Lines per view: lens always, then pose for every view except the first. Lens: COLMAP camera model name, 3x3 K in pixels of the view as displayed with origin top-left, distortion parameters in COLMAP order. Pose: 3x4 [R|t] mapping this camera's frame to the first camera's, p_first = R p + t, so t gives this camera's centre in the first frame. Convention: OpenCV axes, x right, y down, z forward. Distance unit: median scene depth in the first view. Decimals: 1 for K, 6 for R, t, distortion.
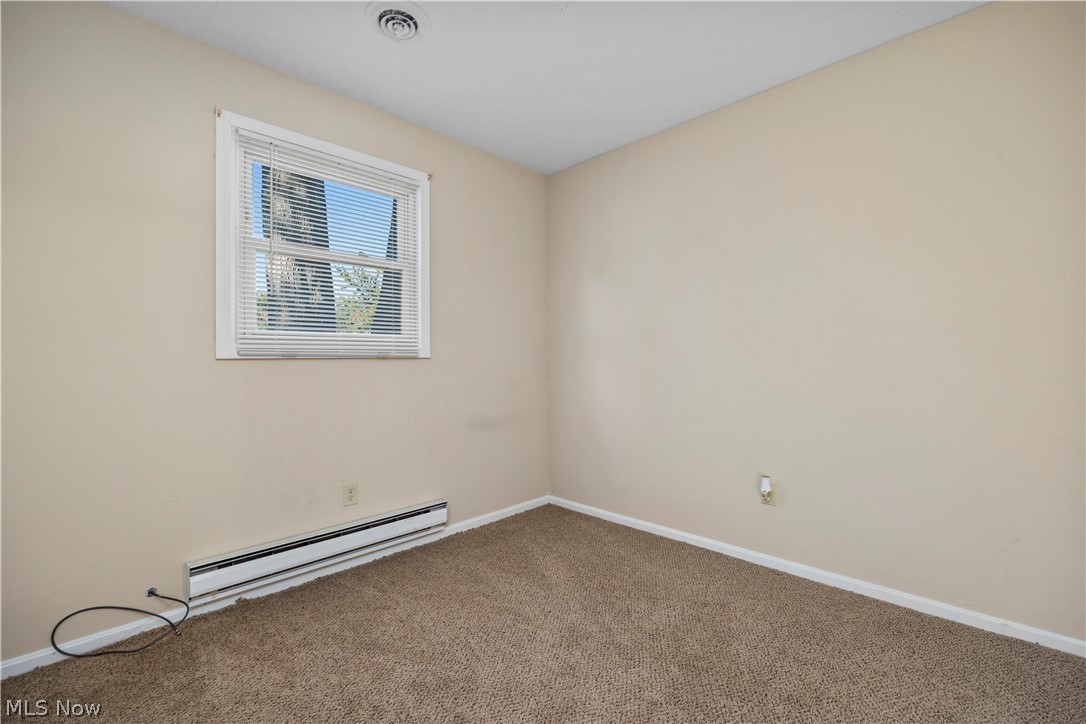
lens RADIAL K [[463.4, 0, 545.5], [0, 463.4, 361.0], [0, 0, 1]] dist [-0.017804, -0.000524]
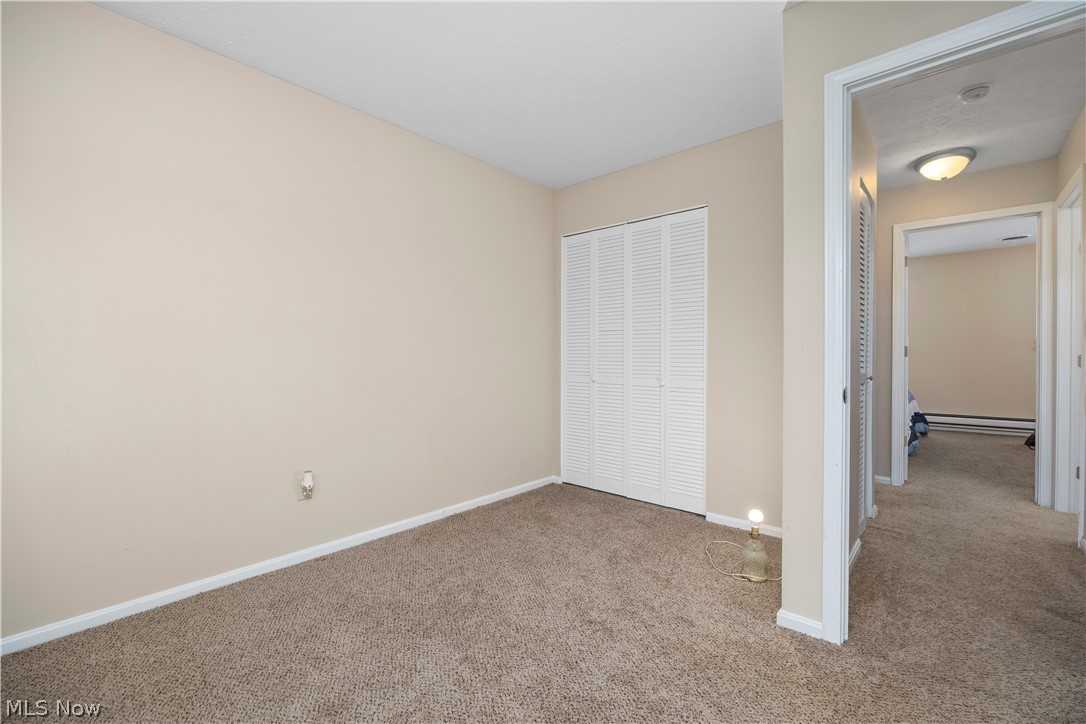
lens RADIAL K [[463.4, 0, 538.1], [0, 463.4, 363.5], [0, 0, 1]] dist [-0.017804, -0.000524]
pose [[-0.055562, -0.012740, 0.998374, -0.614121], [0.000271, 0.999918, 0.012775, -0.001357], [-0.998455, 0.000980, -0.055554, 0.600193]]
